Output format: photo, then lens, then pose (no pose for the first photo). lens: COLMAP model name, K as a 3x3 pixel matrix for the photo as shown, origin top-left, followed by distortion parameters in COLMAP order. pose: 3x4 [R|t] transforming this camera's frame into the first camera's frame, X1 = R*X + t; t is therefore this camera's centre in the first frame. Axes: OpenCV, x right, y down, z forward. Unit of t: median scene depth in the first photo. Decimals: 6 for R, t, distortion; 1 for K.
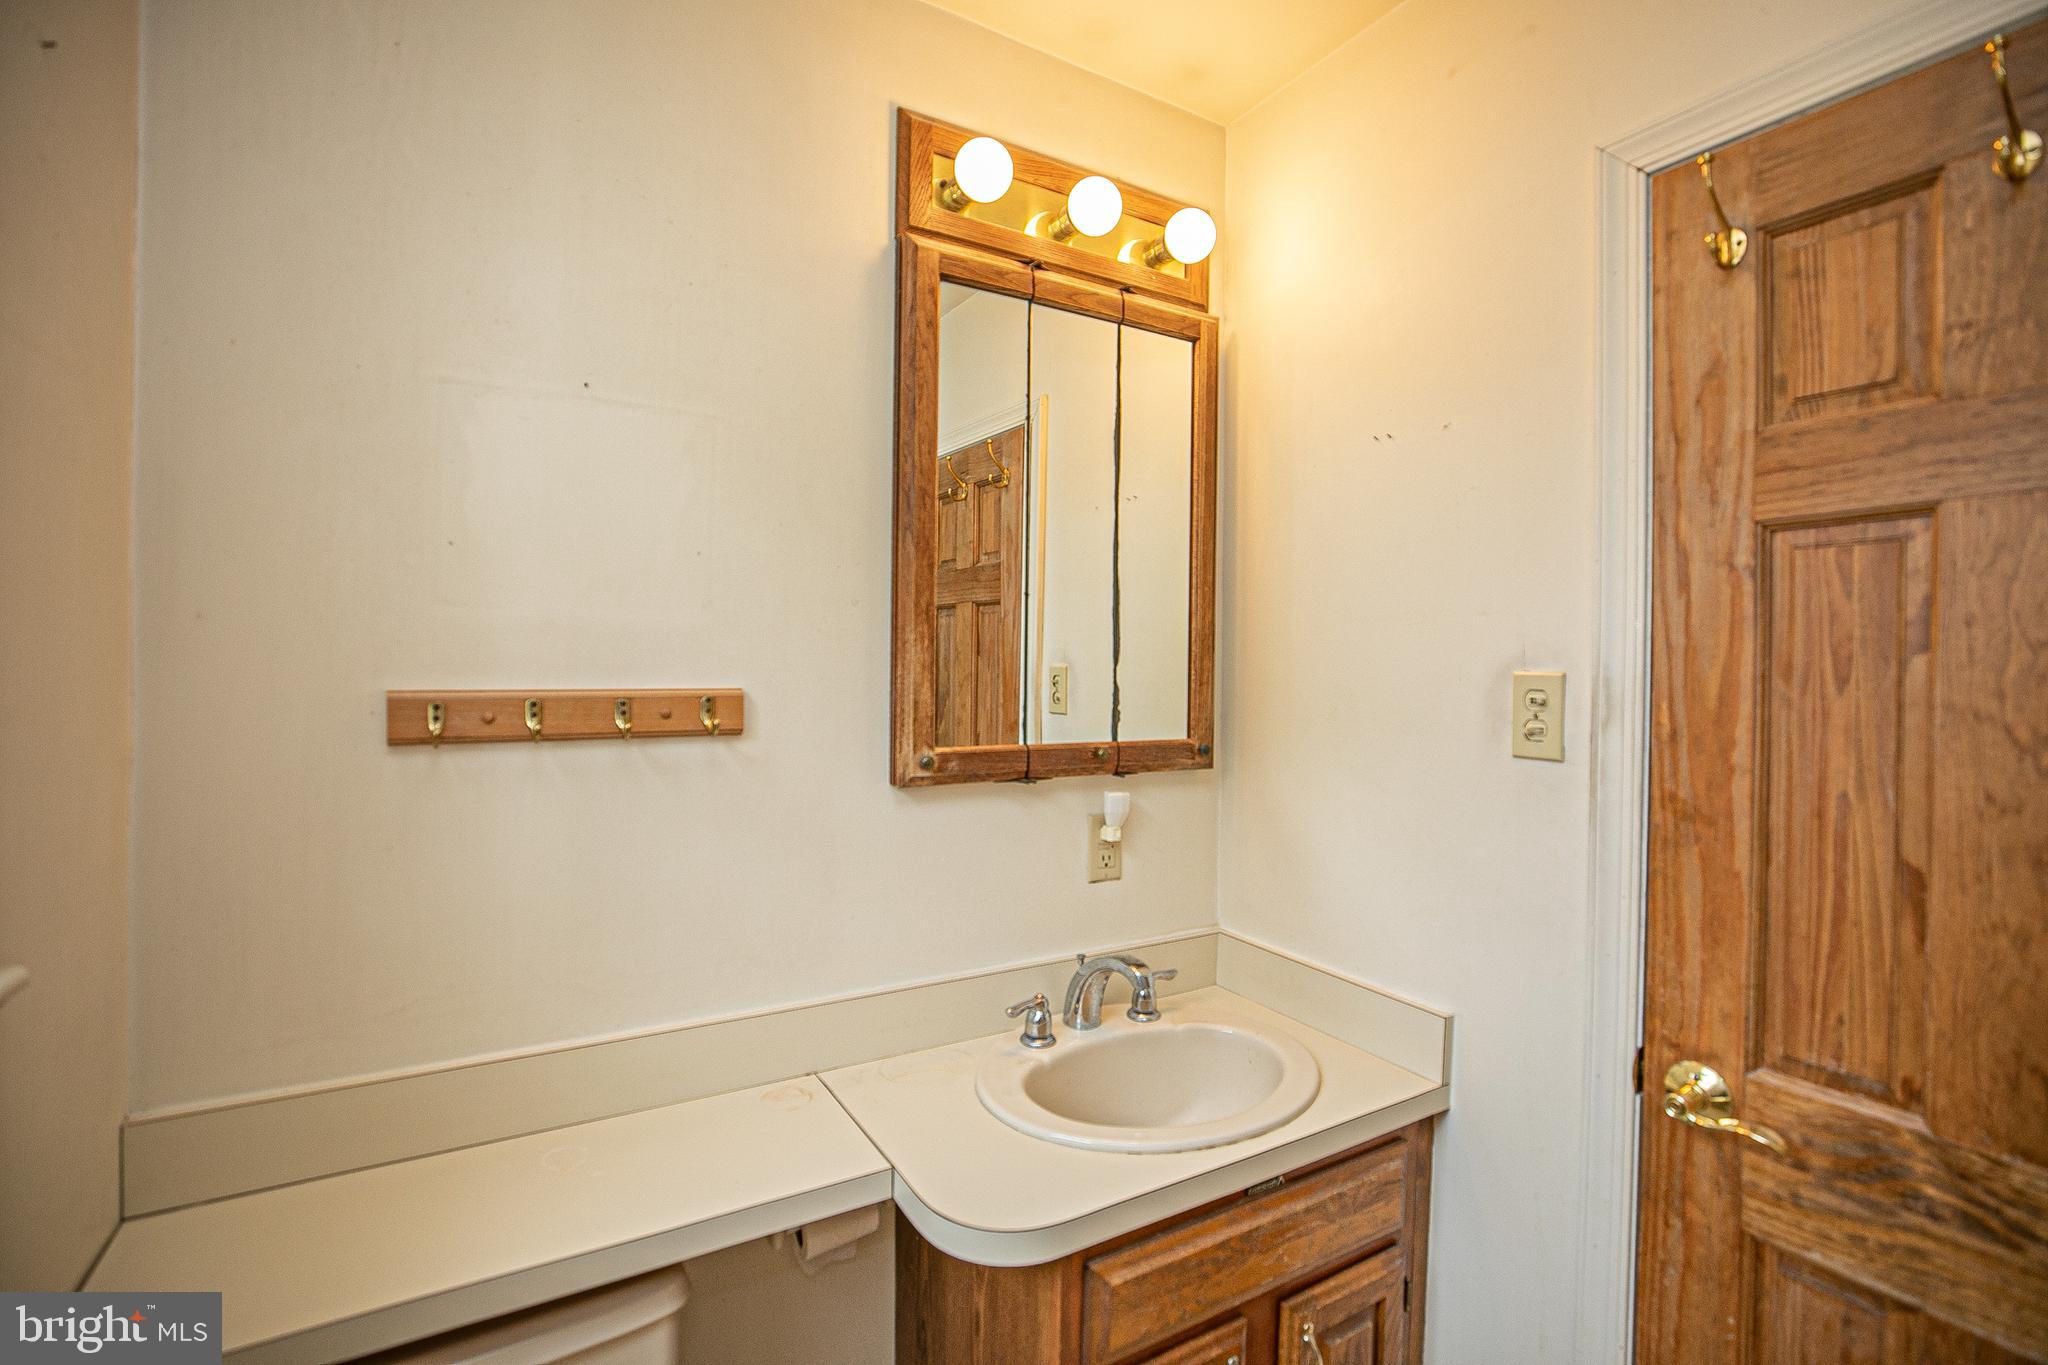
lens RADIAL K [[933.0, 0, 1025.7], [0, 933.0, 676.4], [0, 0, 1]] dist [-0.043765, 0.015303]
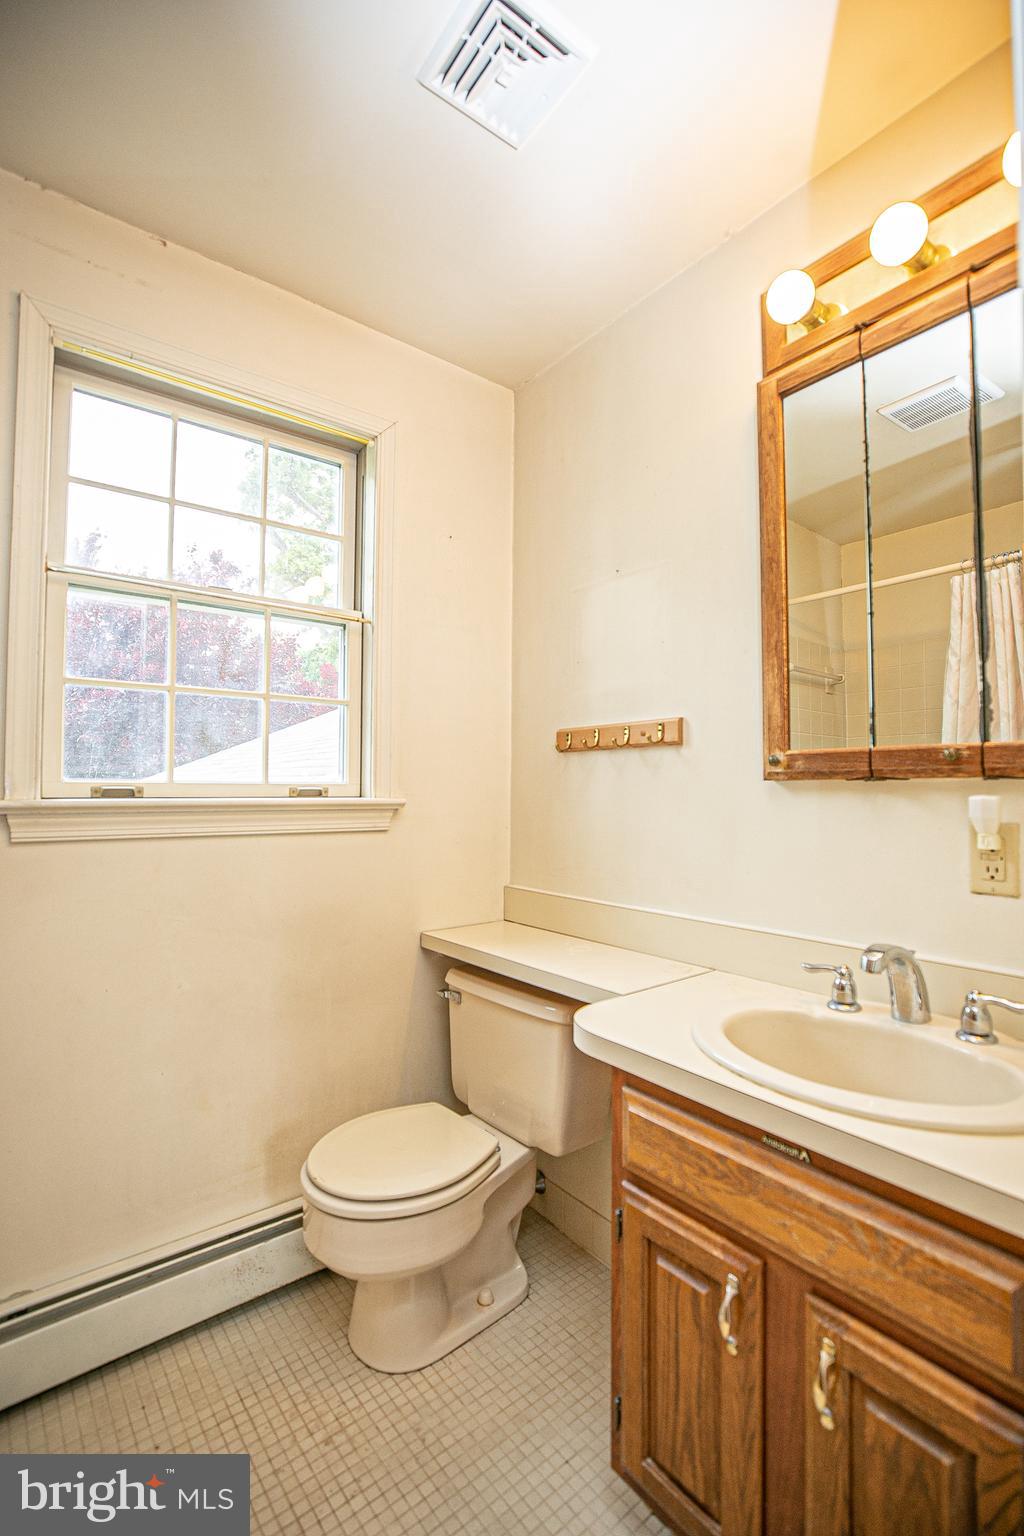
lens RADIAL K [[699.7, 0, 512.0], [0, 699.7, 768.0], [0, 0, 1]] dist [-0.043765, 0.015303]
pose [[0.122346, -0.040117, -0.991676, 0.883965], [-0.012941, 0.999033, -0.042012, 0.159521], [0.992403, 0.017973, 0.121709, 0.548151]]
